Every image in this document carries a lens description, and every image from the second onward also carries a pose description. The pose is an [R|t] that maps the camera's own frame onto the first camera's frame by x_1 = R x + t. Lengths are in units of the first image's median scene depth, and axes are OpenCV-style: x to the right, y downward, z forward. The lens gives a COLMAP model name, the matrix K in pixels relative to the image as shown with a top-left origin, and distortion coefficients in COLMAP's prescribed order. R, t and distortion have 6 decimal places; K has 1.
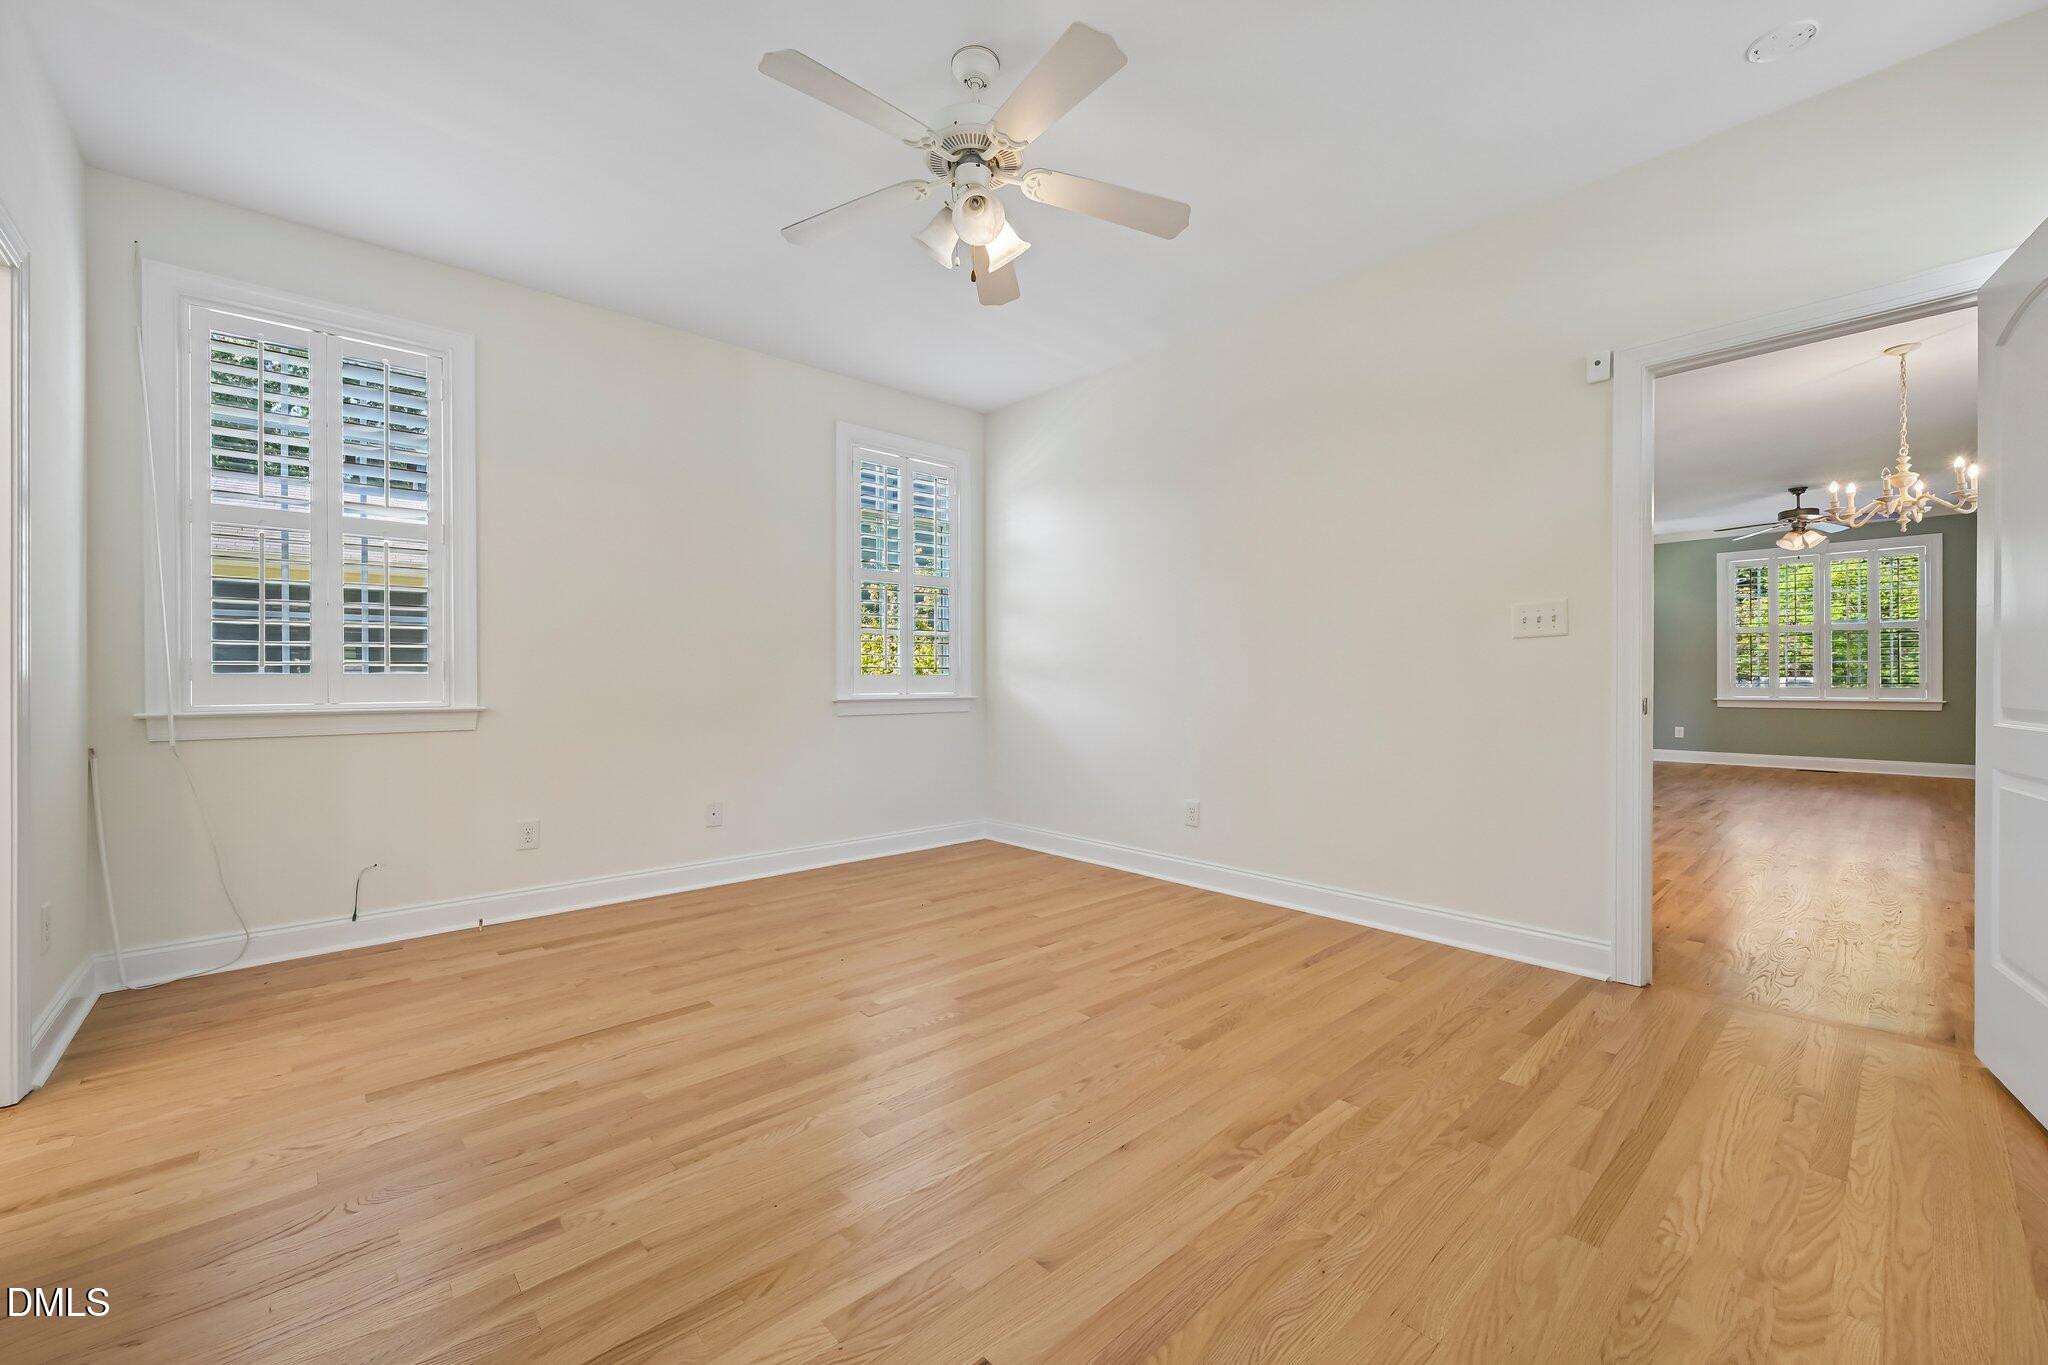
lens RADIAL K [[815.2, 0, 1014.1], [0, 815.2, 681.6], [0, 0, 1]] dist [-0.001007, 0.000326]
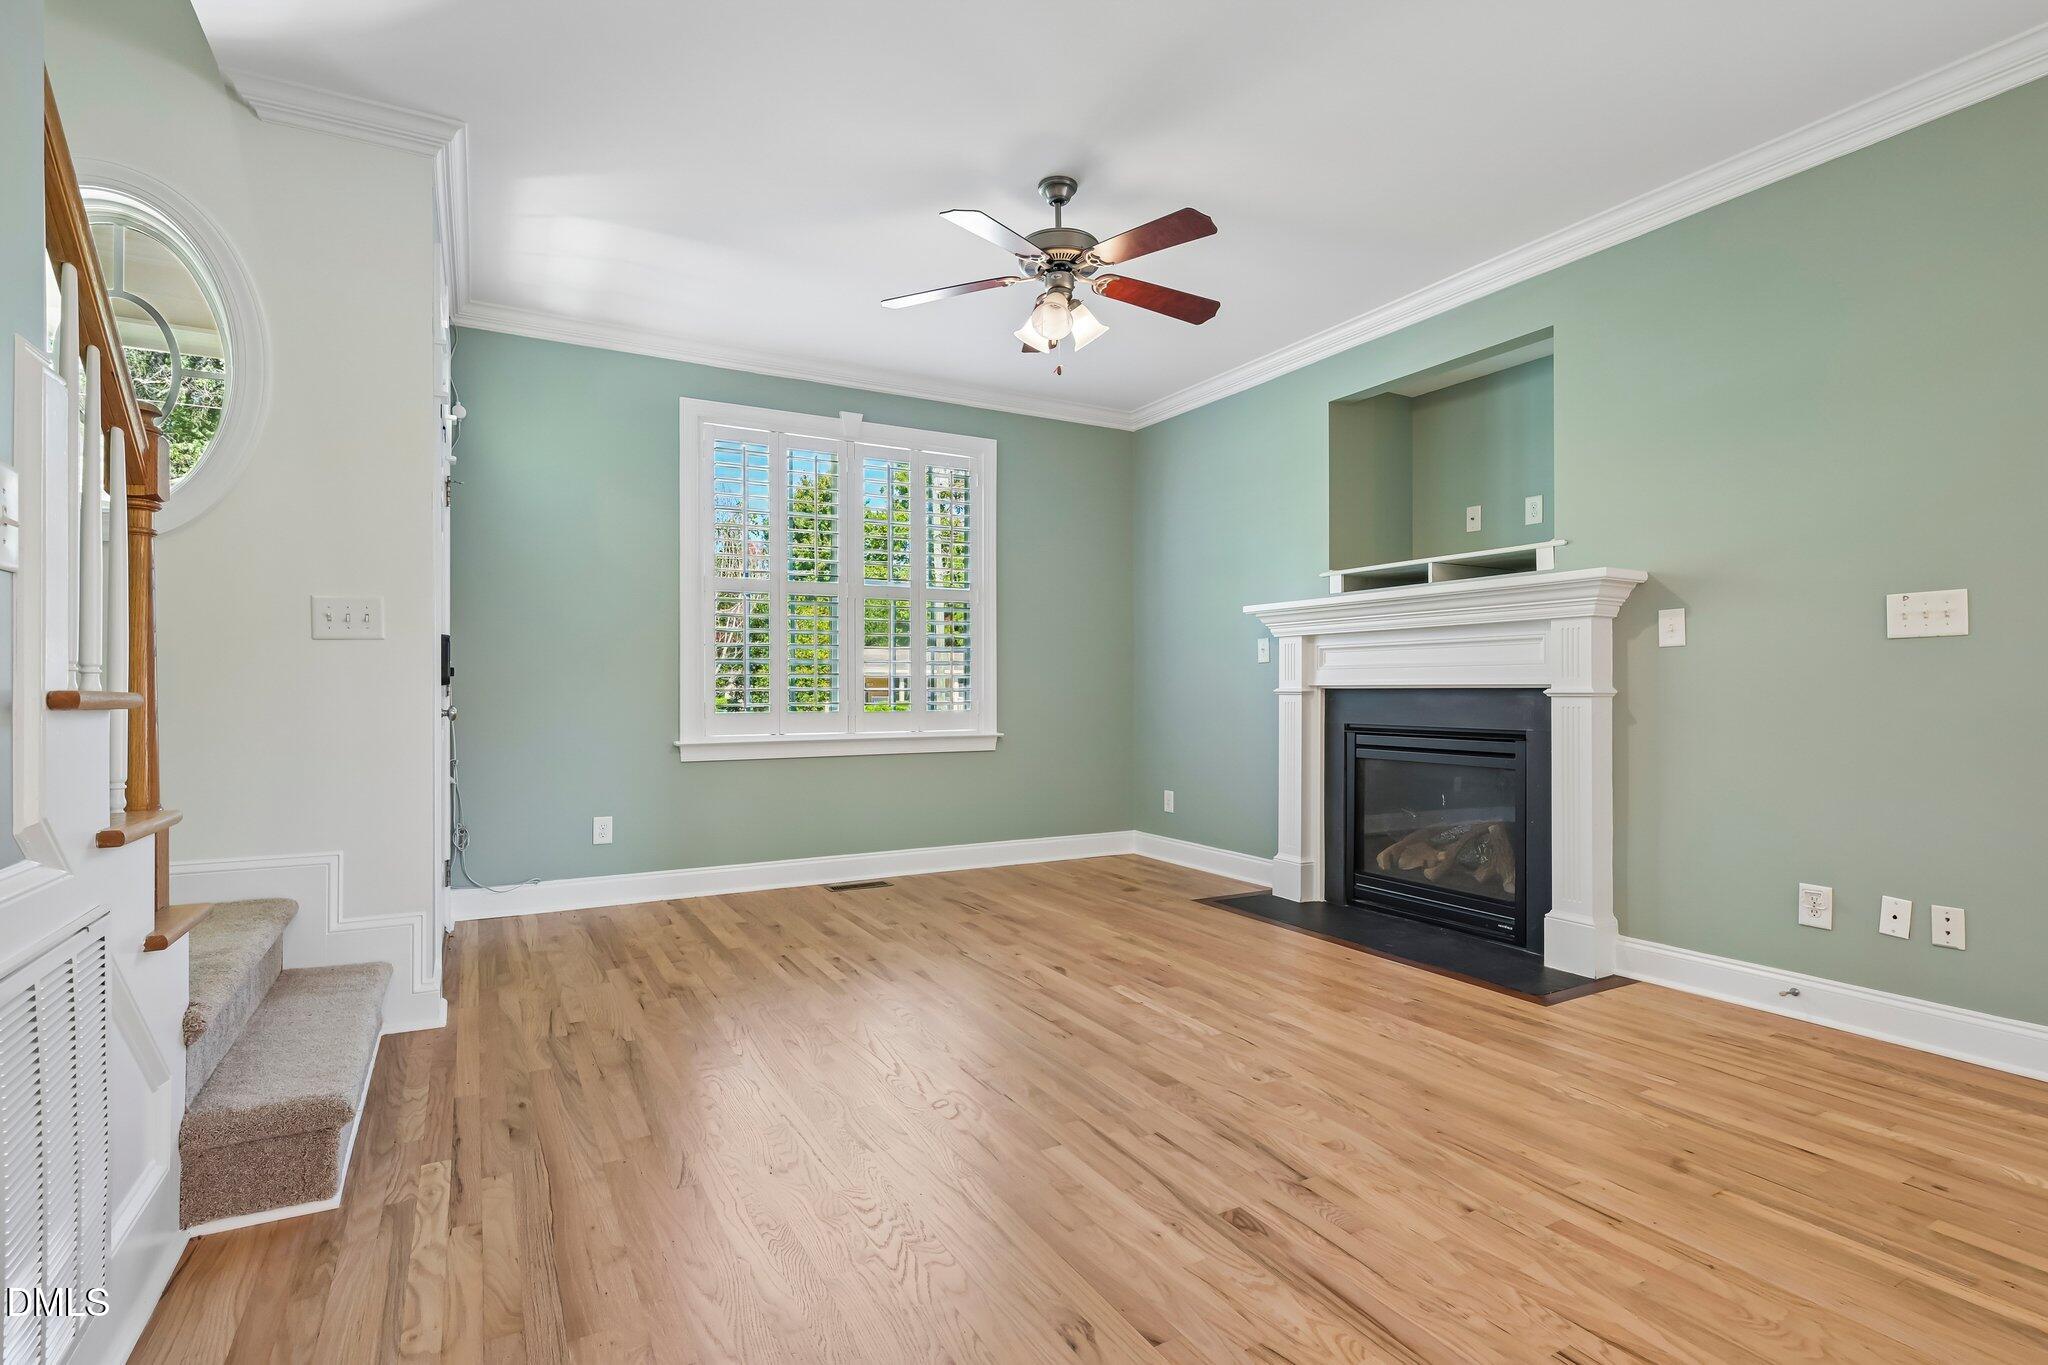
lens RADIAL K [[990.4, 0, 1018.2], [0, 990.4, 681.7], [0, 0, 1]] dist [-0.003021, 0.002144]
pose [[0.221296, 0.010242, 0.975153, 1.042924], [0.006002, 0.999912, -0.011864, -0.008631], [-0.975188, 0.008478, 0.221215, 1.853598]]
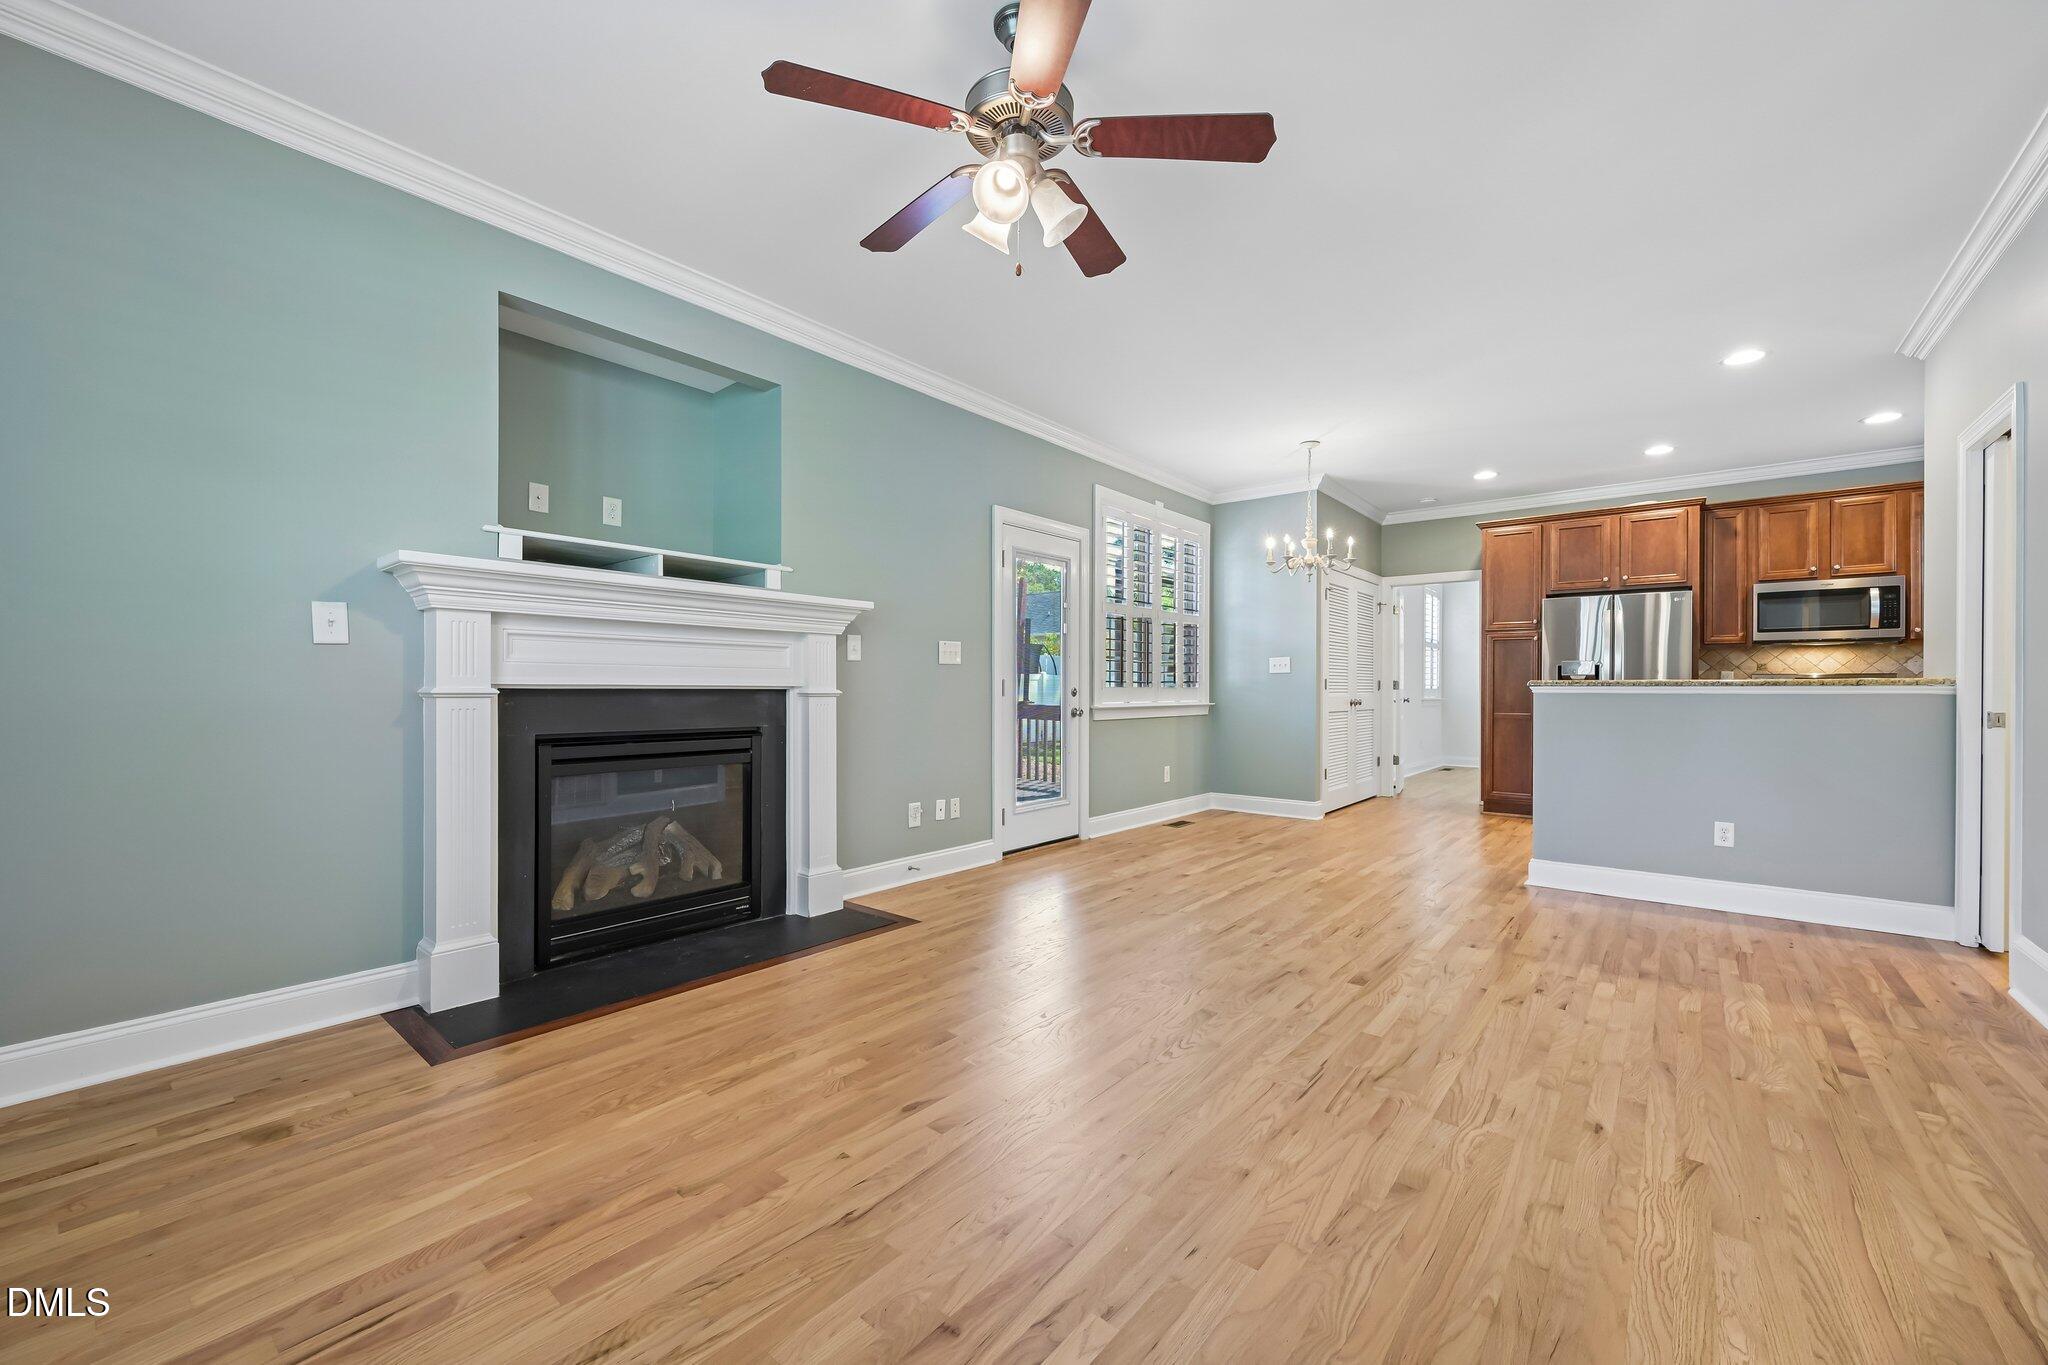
lens RADIAL K [[815.2, 0, 1025.5], [0, 815.2, 688.6], [0, 0, 1]] dist [-0.001007, 0.000326]
pose [[-0.986848, -0.000275, -0.161650, 2.027441], [-0.001192, 0.999984, 0.005575, -0.017476], [0.161646, 0.005694, -0.986832, 2.581203]]
